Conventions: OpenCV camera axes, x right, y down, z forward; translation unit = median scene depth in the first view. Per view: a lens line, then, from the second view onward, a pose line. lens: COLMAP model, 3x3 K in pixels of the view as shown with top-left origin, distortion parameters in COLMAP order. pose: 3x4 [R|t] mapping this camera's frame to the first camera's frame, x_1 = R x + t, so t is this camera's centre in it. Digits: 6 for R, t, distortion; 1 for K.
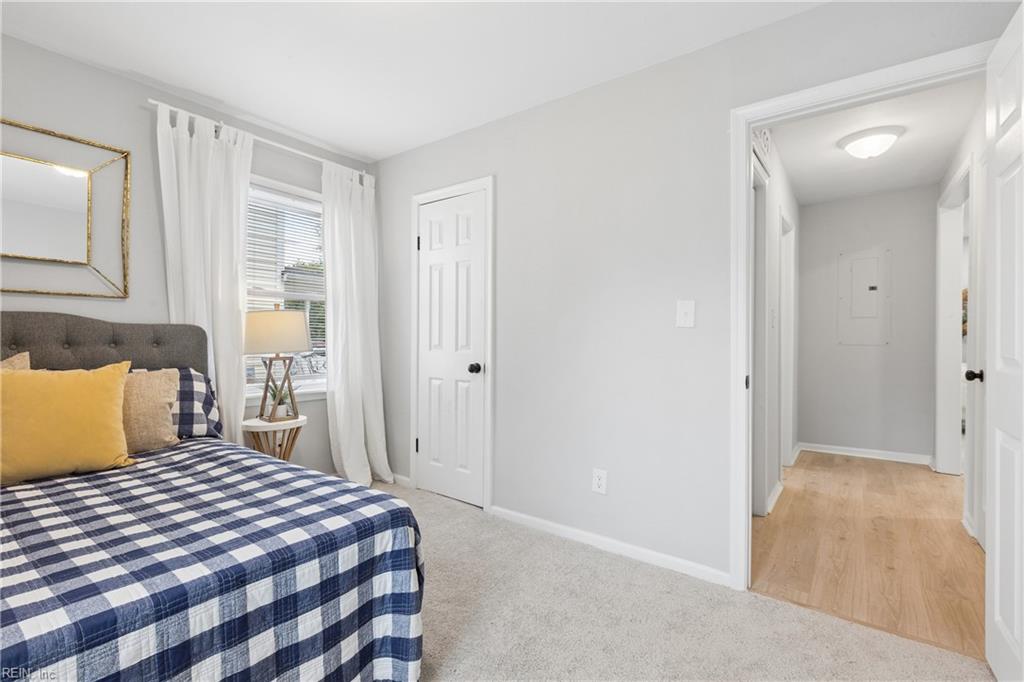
lens RADIAL K [[463.8, 0, 505.5], [0, 463.8, 336.2], [0, 0, 1]] dist [-0.001008, -0.001414]
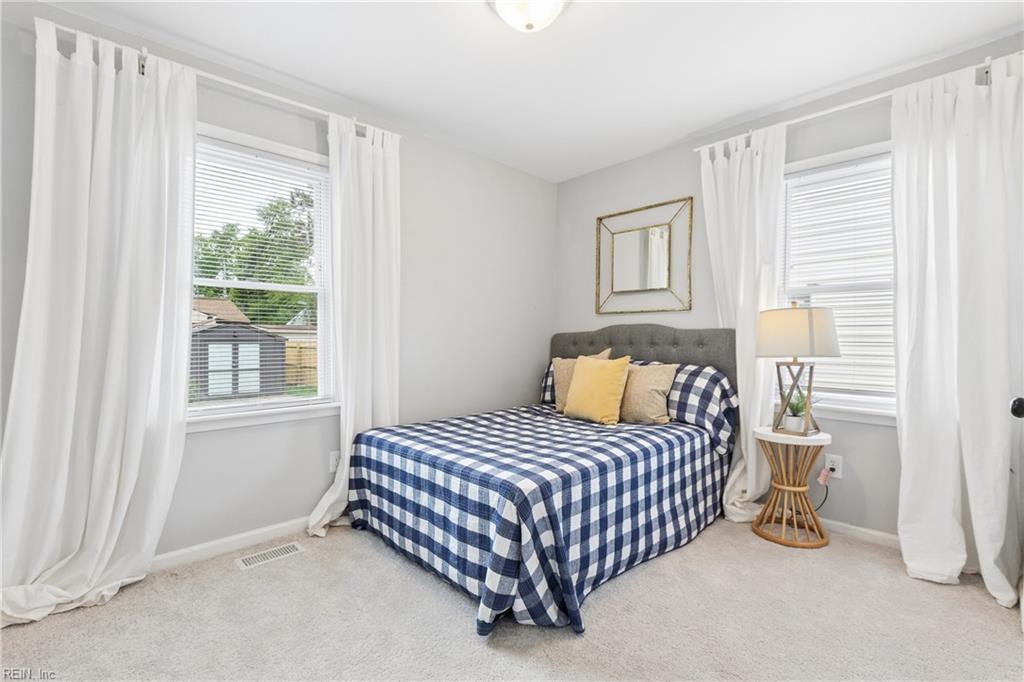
lens RADIAL K [[463.8, 0, 504.7], [0, 463.8, 345.6], [0, 0, 1]] dist [-0.001008, -0.001414]
pose [[-0.179973, 0.008297, -0.983637, 0.560791], [-0.000691, 0.999963, 0.008561, 0.007661], [0.983671, 0.002221, -0.179960, 0.723793]]
